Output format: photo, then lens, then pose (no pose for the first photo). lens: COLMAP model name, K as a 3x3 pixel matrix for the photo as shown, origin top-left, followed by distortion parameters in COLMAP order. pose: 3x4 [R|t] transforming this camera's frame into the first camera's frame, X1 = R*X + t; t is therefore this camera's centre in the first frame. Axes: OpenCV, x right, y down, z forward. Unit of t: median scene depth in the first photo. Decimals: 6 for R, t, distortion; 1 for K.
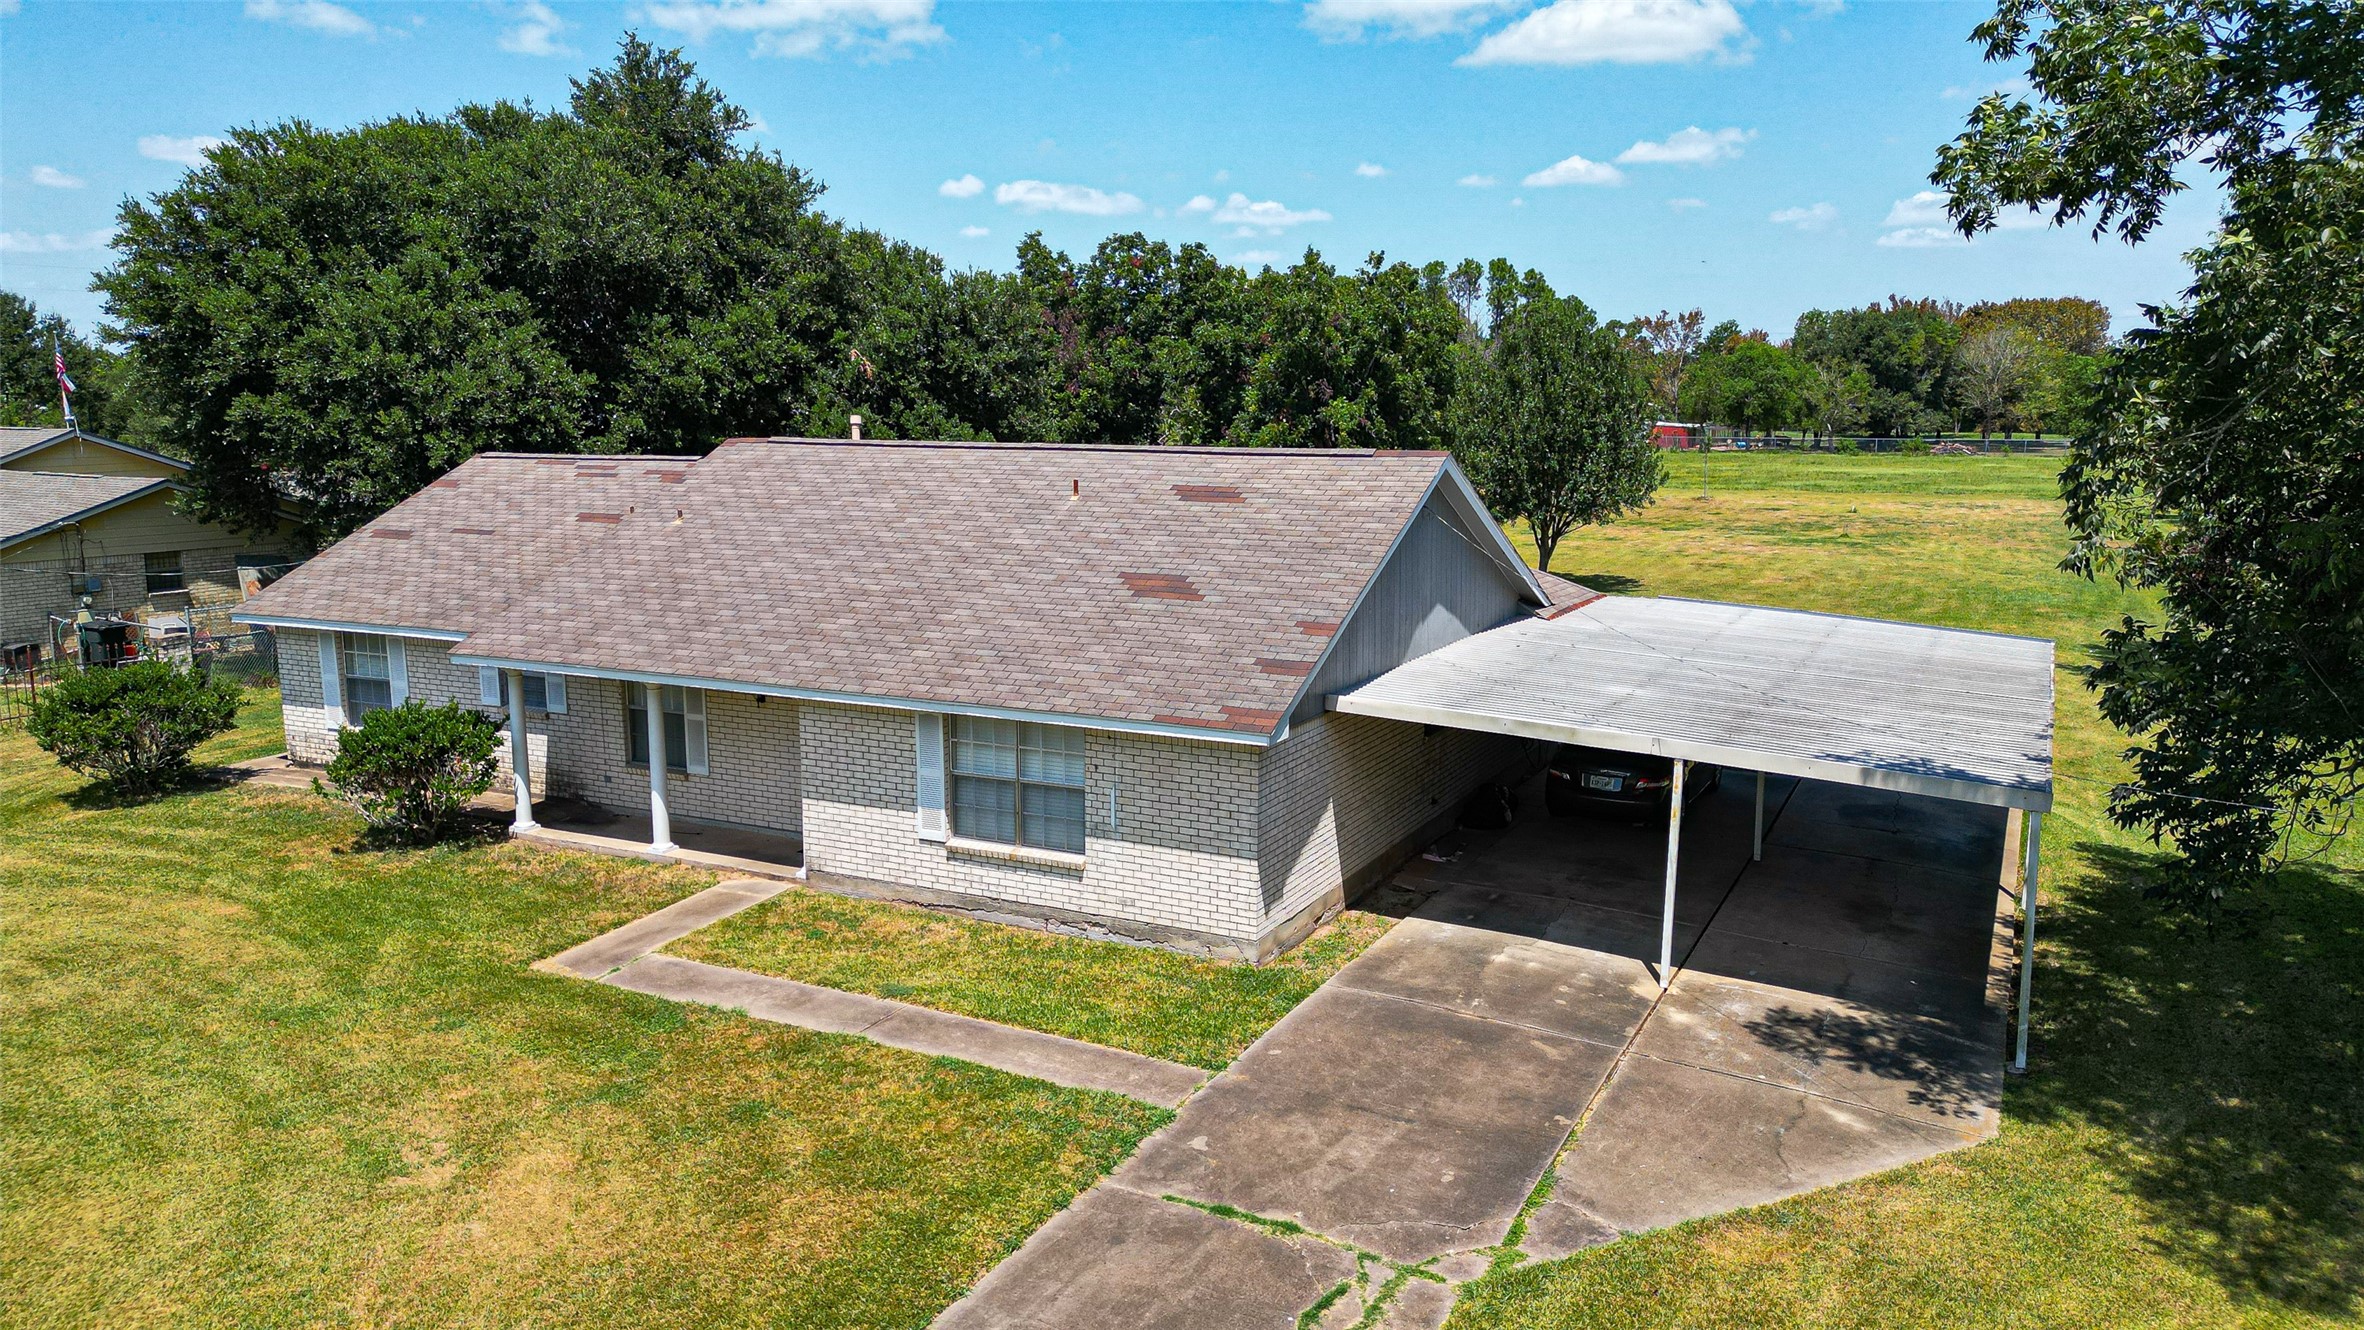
lens RADIAL K [[1658.2, 0, 1182.0], [0, 1658.2, 665.0], [0, 0, 1]] dist [0.125206, -0.188215]
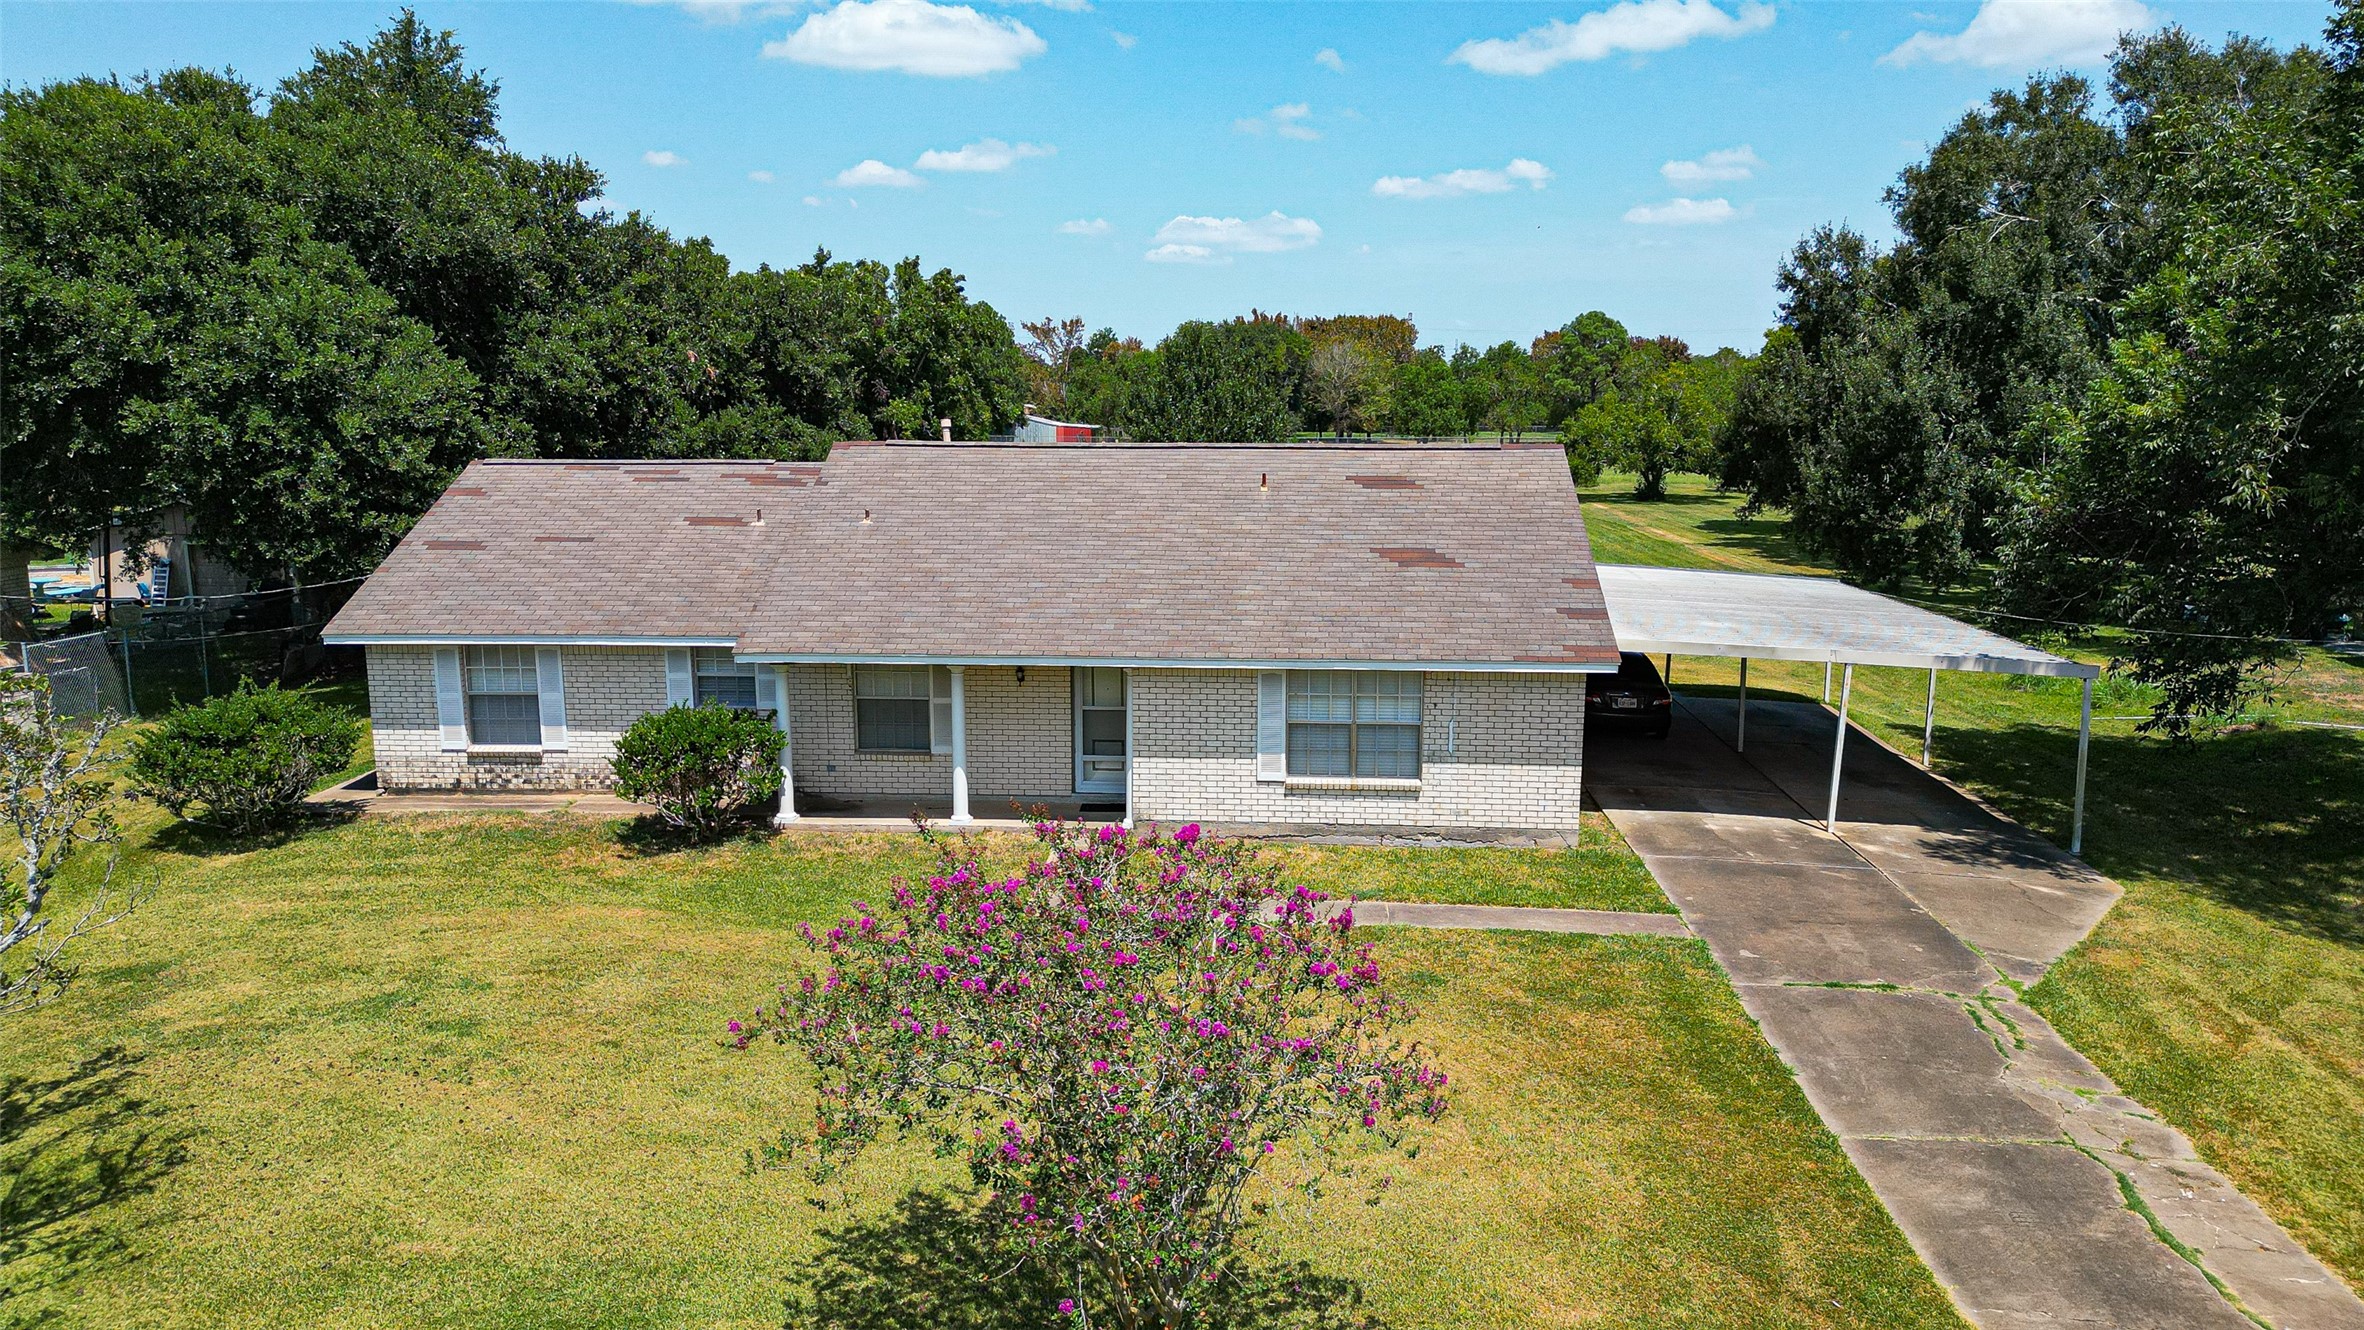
lens RADIAL K [[1663.6, 0, 1182.0], [0, 1663.6, 665.0], [0, 0, 1]] dist [0.086042, -0.101619]
pose [[0.919784, -0.060855, 0.387677, -0.661020], [0.060703, 0.998076, 0.012649, 0.005025], [-0.387701, 0.011899, 0.921709, -0.058027]]
